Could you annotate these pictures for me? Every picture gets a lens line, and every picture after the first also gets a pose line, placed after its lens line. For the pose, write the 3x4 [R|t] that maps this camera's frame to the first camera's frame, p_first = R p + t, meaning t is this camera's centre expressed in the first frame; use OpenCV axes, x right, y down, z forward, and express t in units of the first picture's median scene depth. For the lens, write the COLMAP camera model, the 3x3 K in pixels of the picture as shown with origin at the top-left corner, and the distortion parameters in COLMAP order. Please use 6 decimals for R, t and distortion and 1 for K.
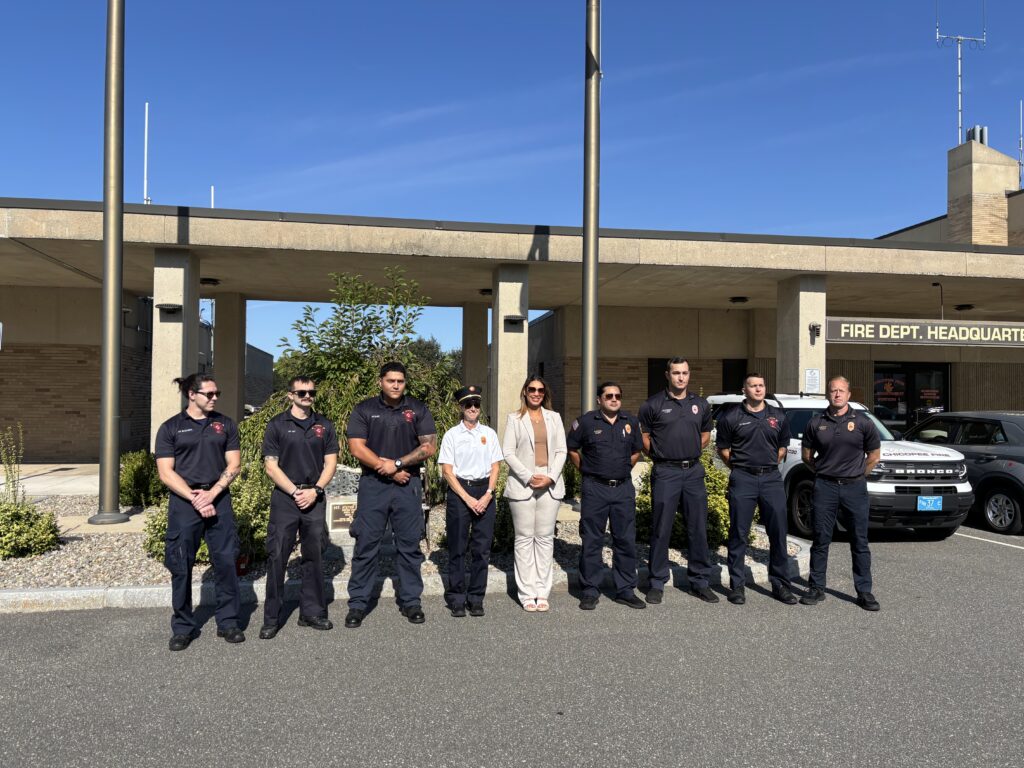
lens RADIAL K [[788.1, 0, 512.0], [0, 788.1, 384.0], [0, 0, 1]] dist [0.032849, -0.003895]
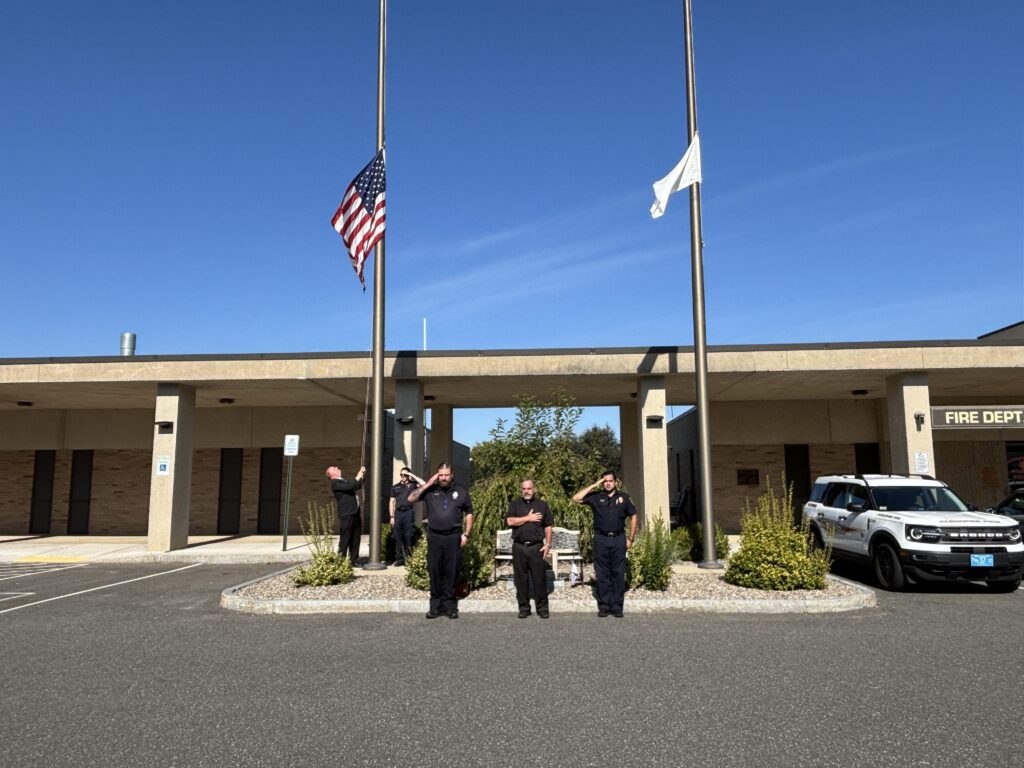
lens RADIAL K [[728.5, 0, 512.0], [0, 728.5, 384.0], [0, 0, 1]] dist [0.110617, -0.155406]
pose [[0.972496, -0.048081, -0.227901, 0.049654], [0.021759, 0.992937, -0.116630, -0.004005], [0.231899, 0.108463, 0.966674, -0.203601]]
